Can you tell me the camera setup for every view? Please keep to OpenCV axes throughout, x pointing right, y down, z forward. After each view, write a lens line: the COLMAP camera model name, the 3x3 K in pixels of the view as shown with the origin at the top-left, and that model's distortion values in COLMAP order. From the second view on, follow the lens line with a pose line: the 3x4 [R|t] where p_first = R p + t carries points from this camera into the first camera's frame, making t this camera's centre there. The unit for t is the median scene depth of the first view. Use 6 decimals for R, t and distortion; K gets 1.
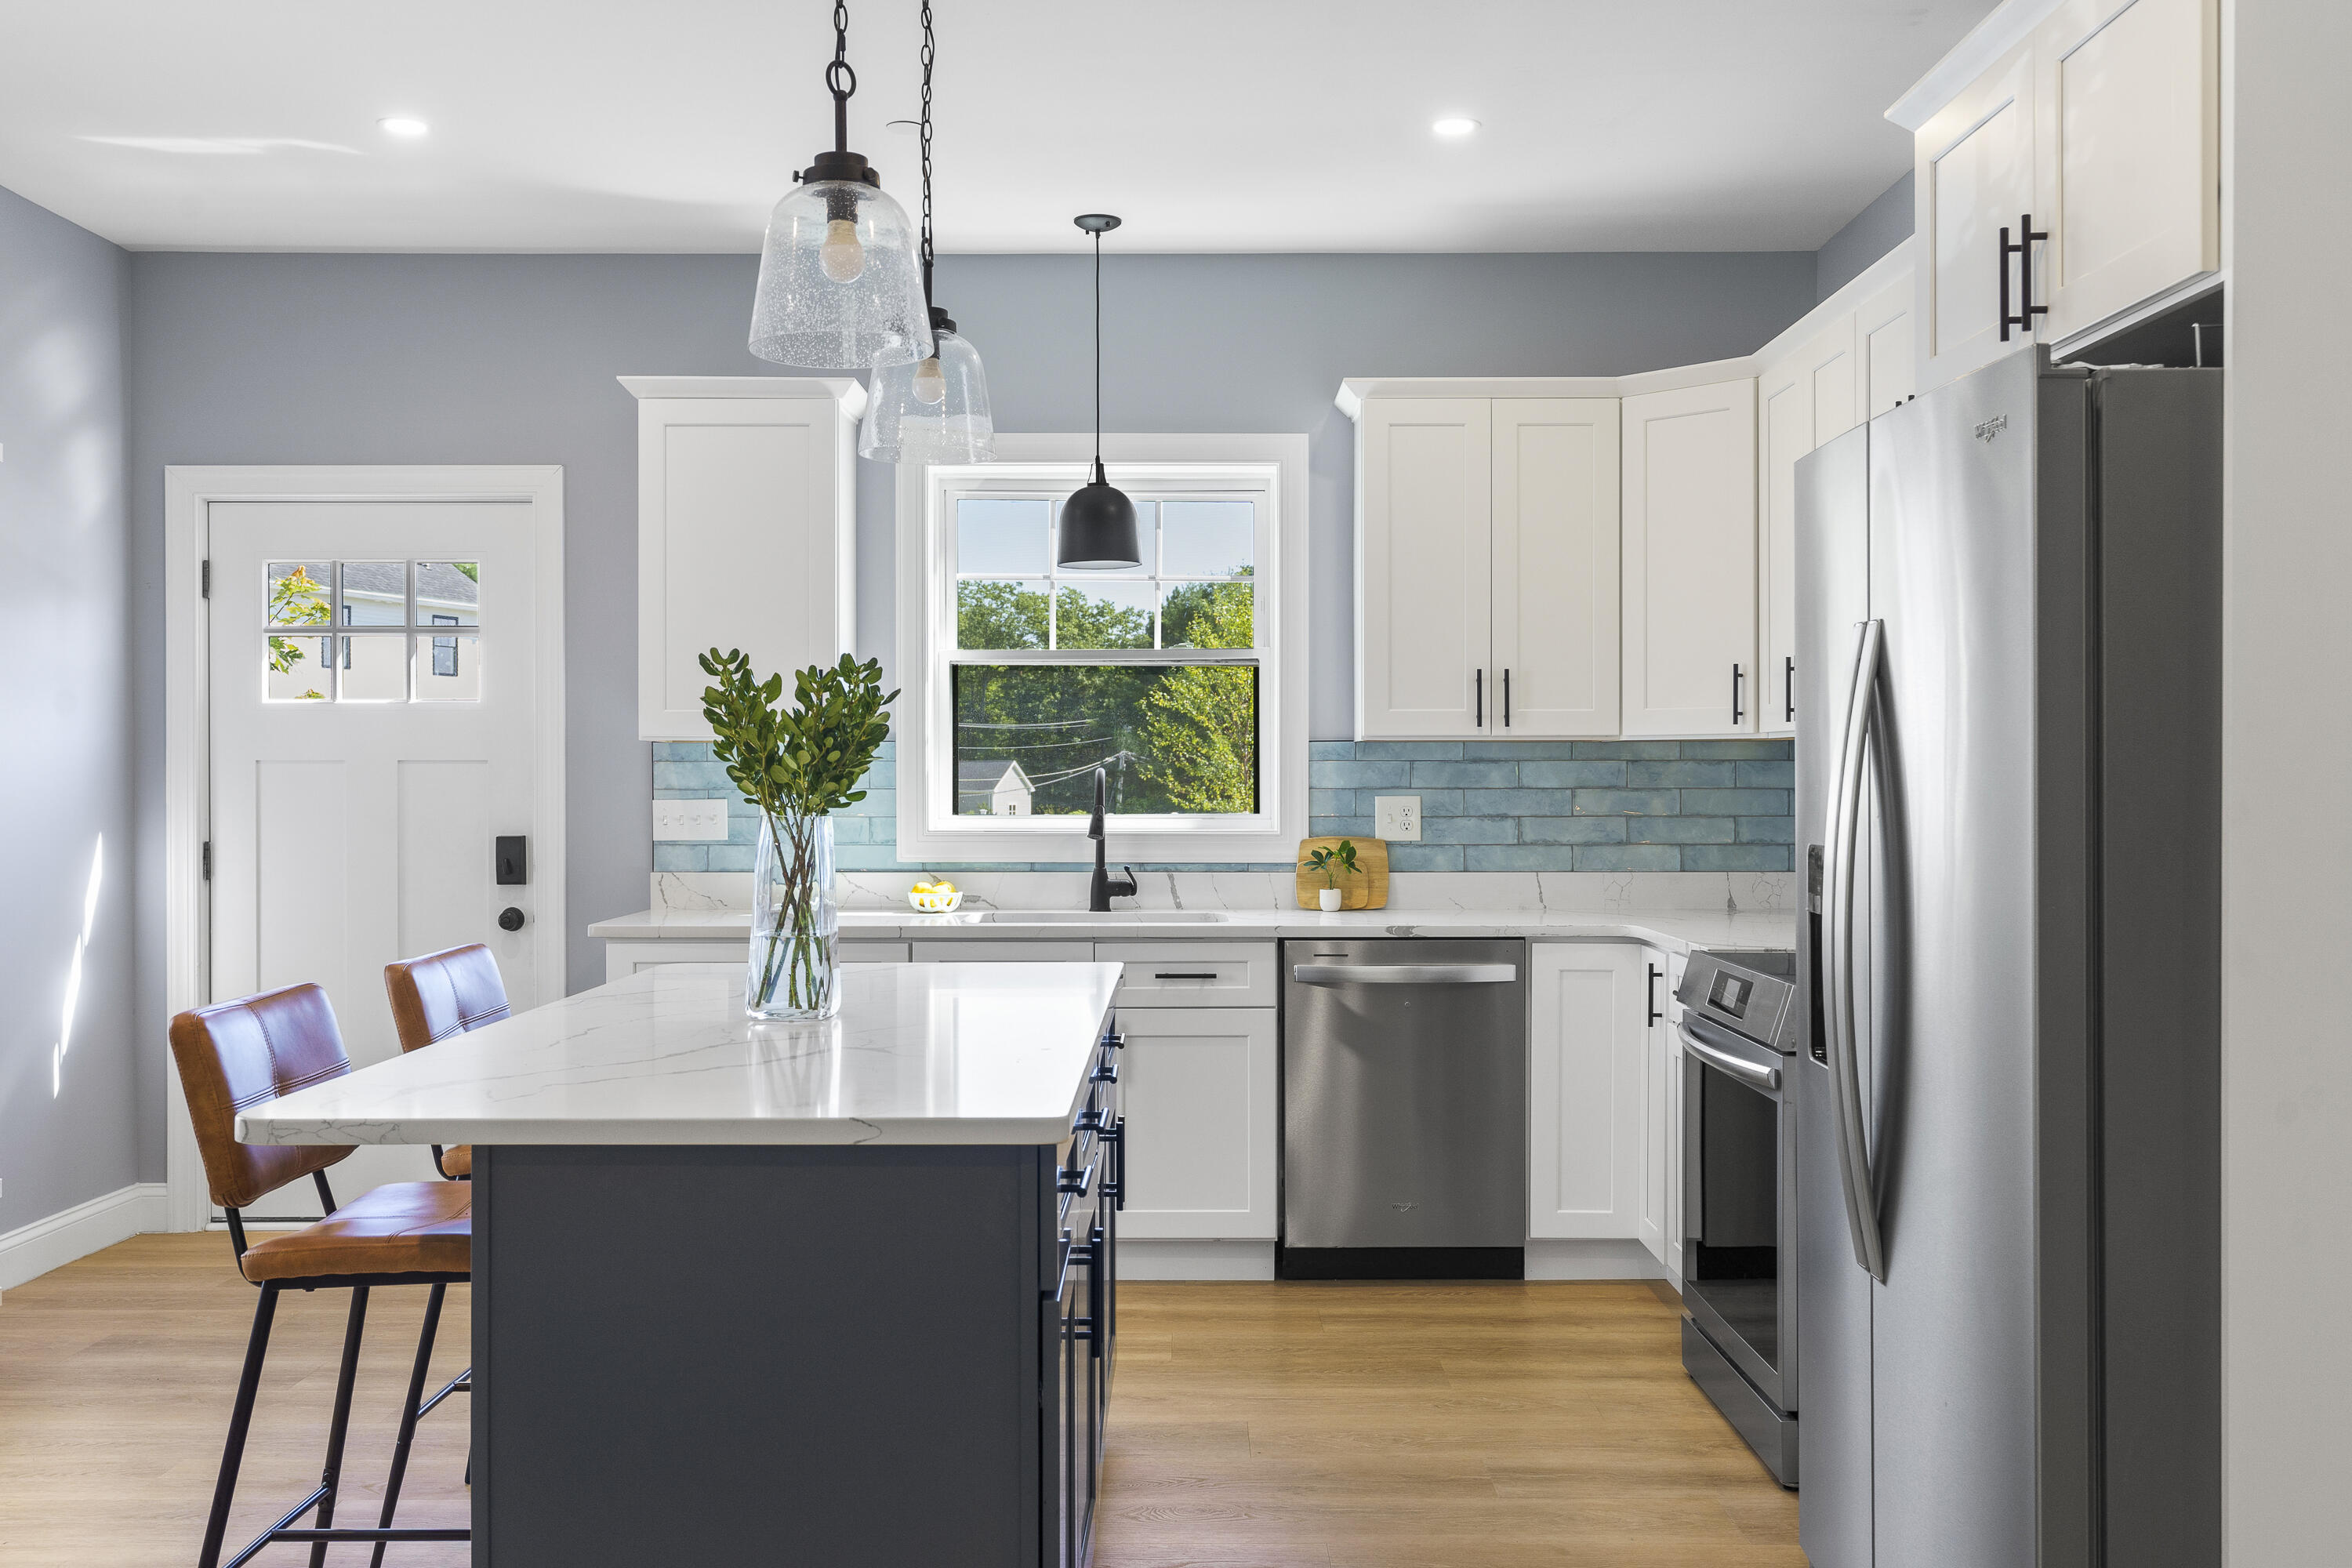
lens RADIAL K [[2085.6, 0, 1183.3], [0, 2085.6, 787.3], [0, 0, 1]] dist [0.001449, 0.003298]
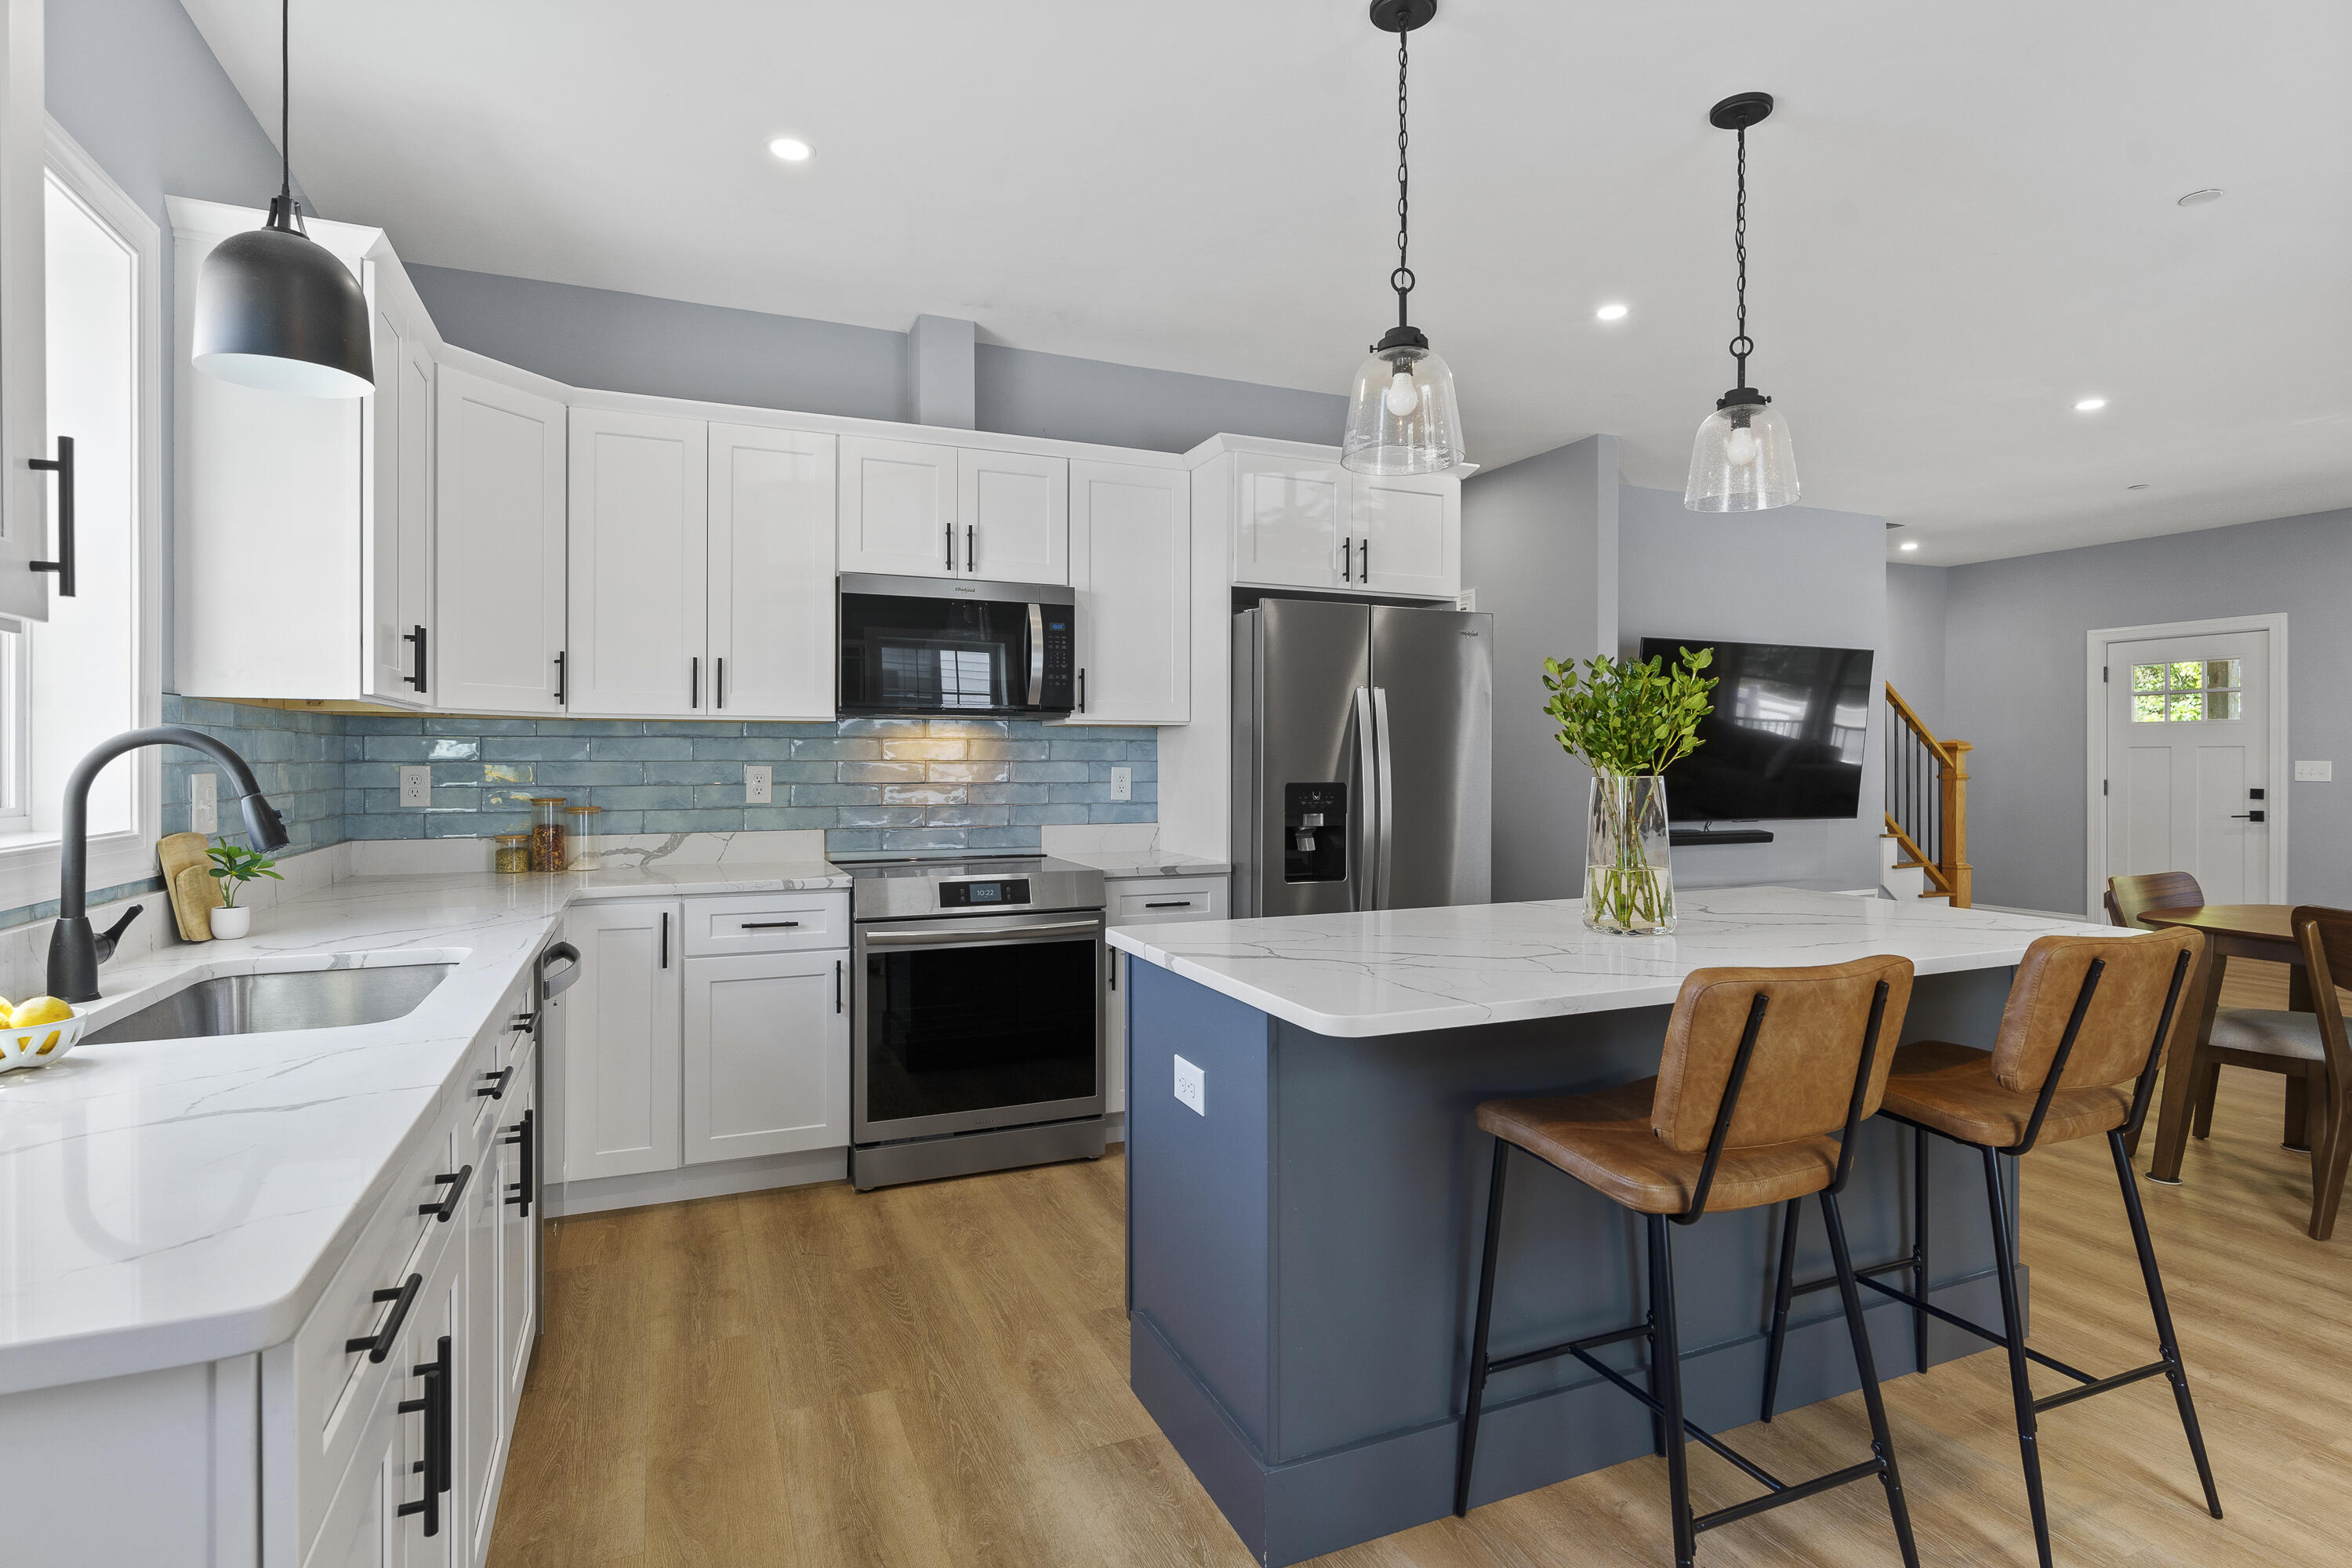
lens RADIAL K [[1185.4, 0, 1171.9], [0, 1185.4, 761.6], [0, 0, 1]] dist [-0.002231, 0.001493]
pose [[-0.391196, -0.001081, 0.920307, -0.414534], [0.006211, 0.999973, 0.003815, 0.000547], [-0.920287, 0.007209, -0.391179, 0.853057]]
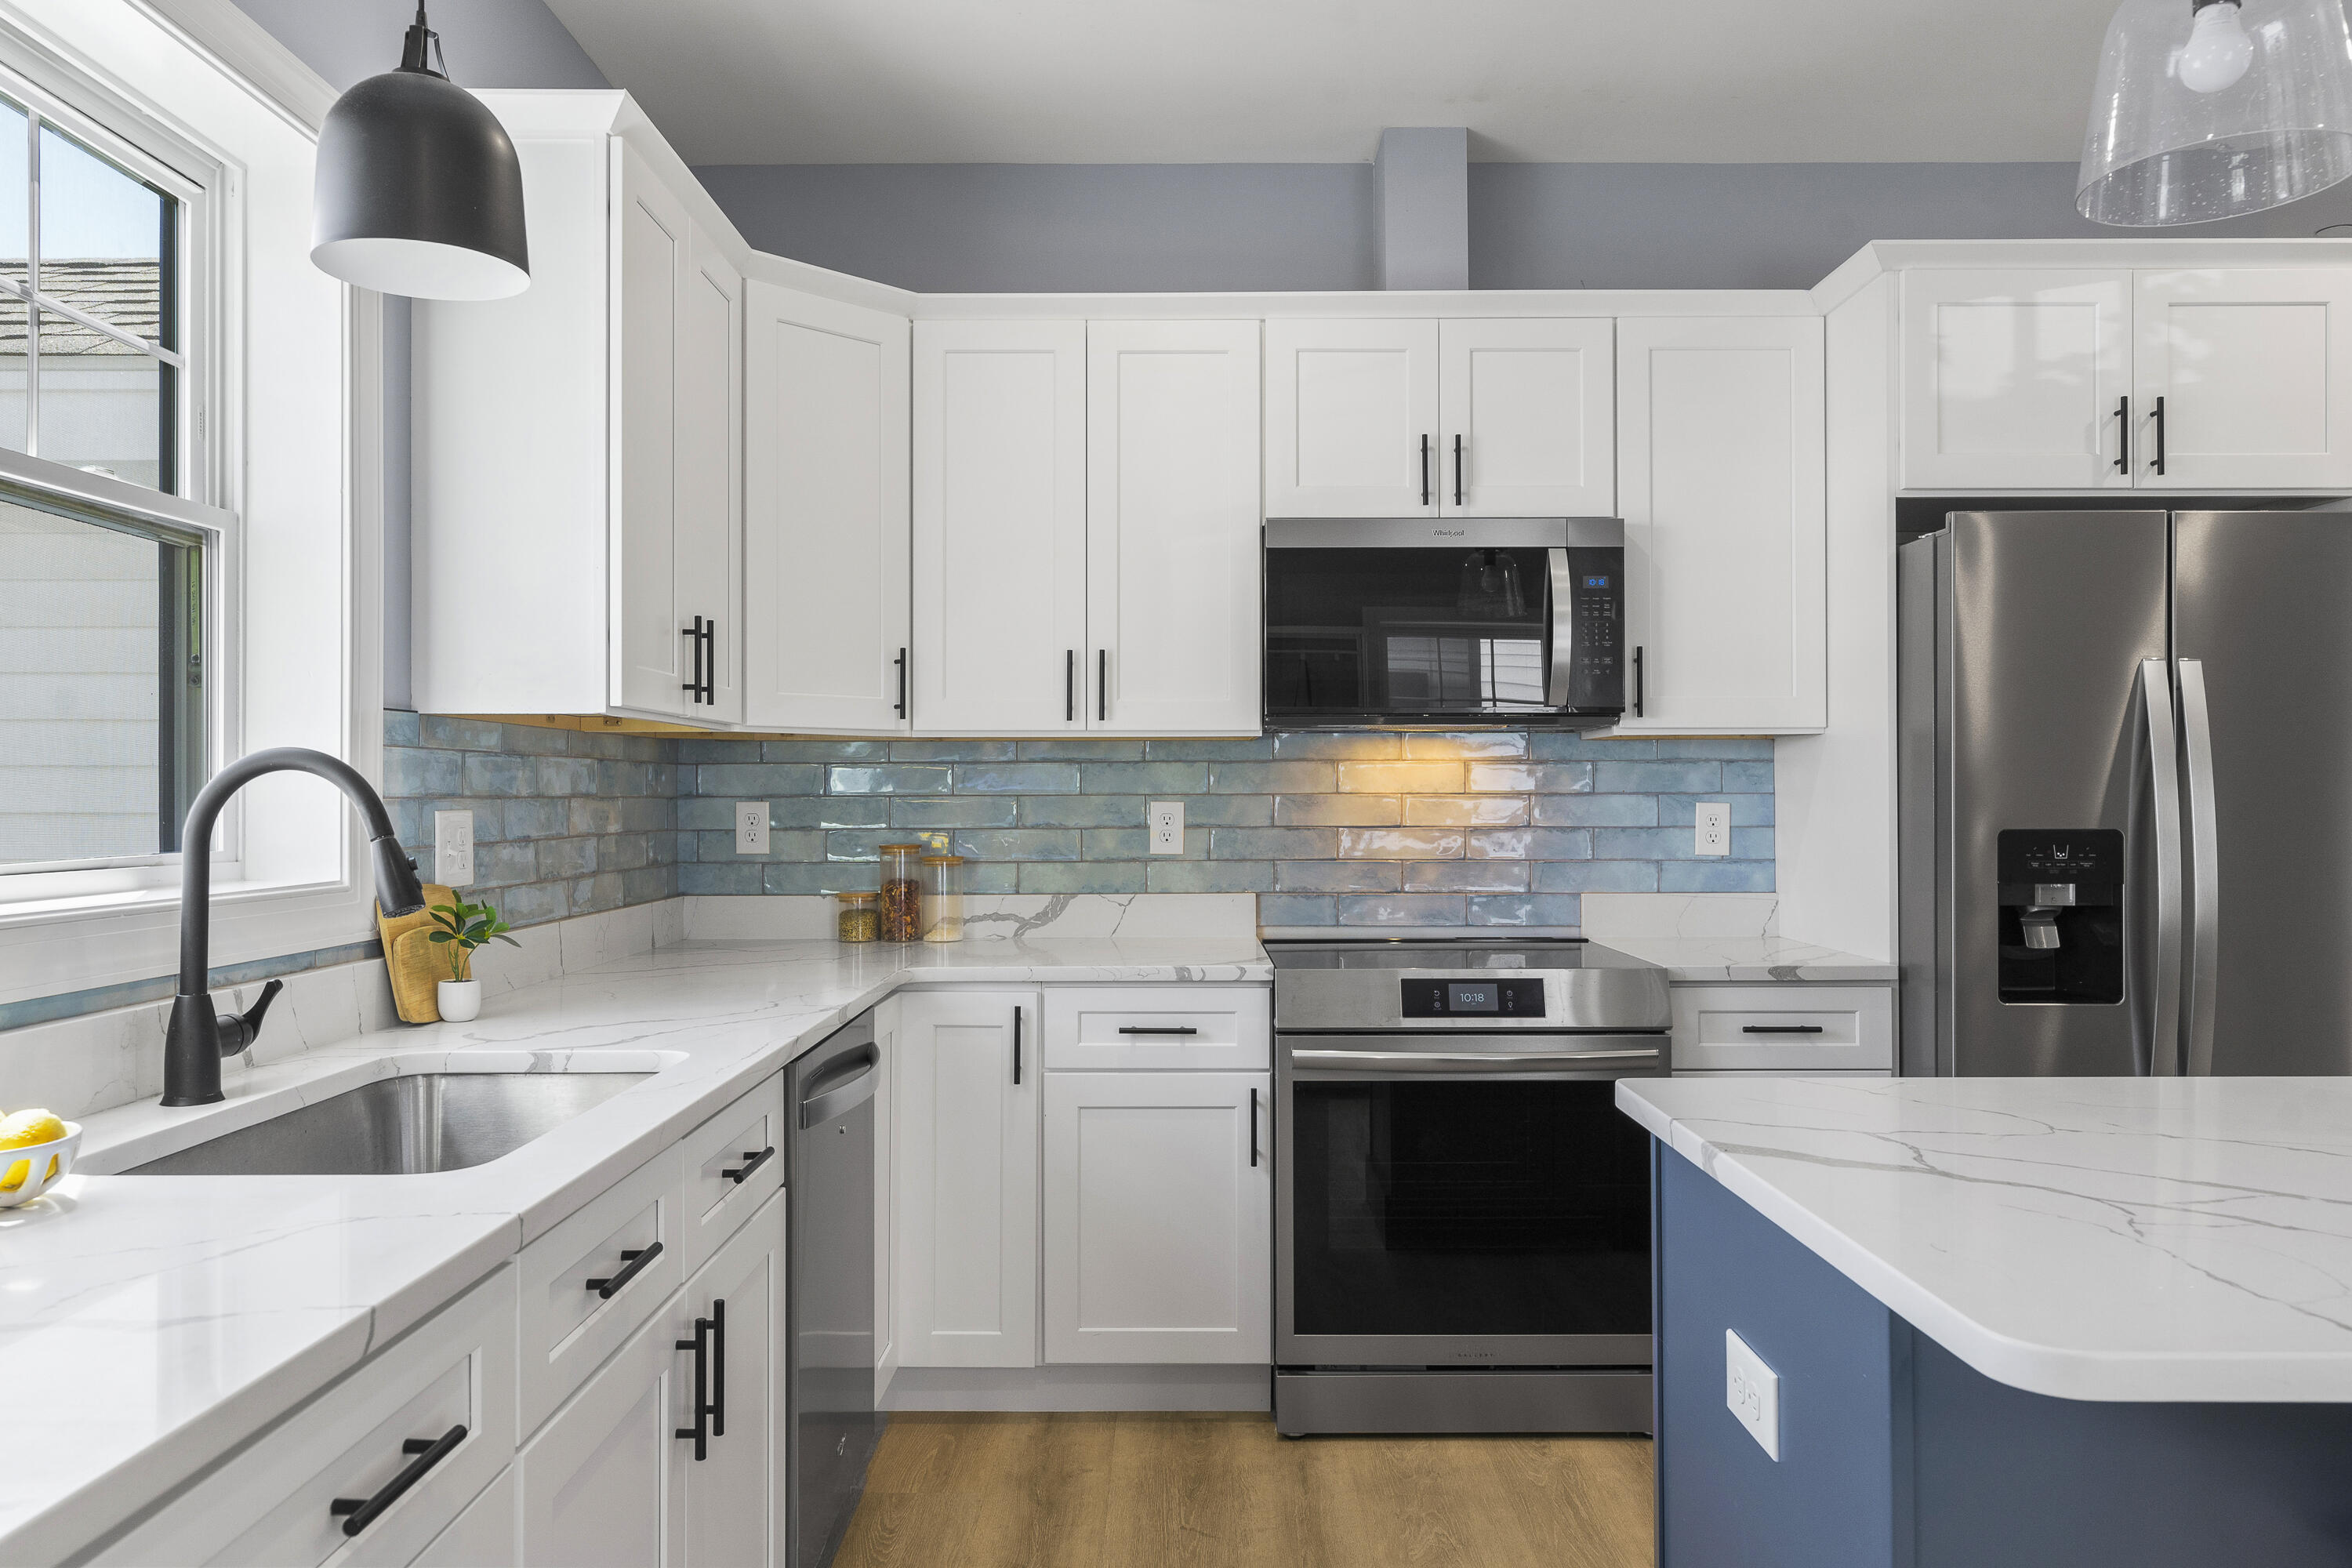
lens RADIAL K [[1593.0, 0, 1174.7], [0, 1593.0, 782.2], [0, 0, 1]] dist [0.002707, 0.005525]
pose [[0.004344, 0.009636, 0.999944, -0.344901], [0.009590, 0.999907, -0.009678, 0.002560], [-0.999945, 0.009631, 0.004251, 0.799024]]
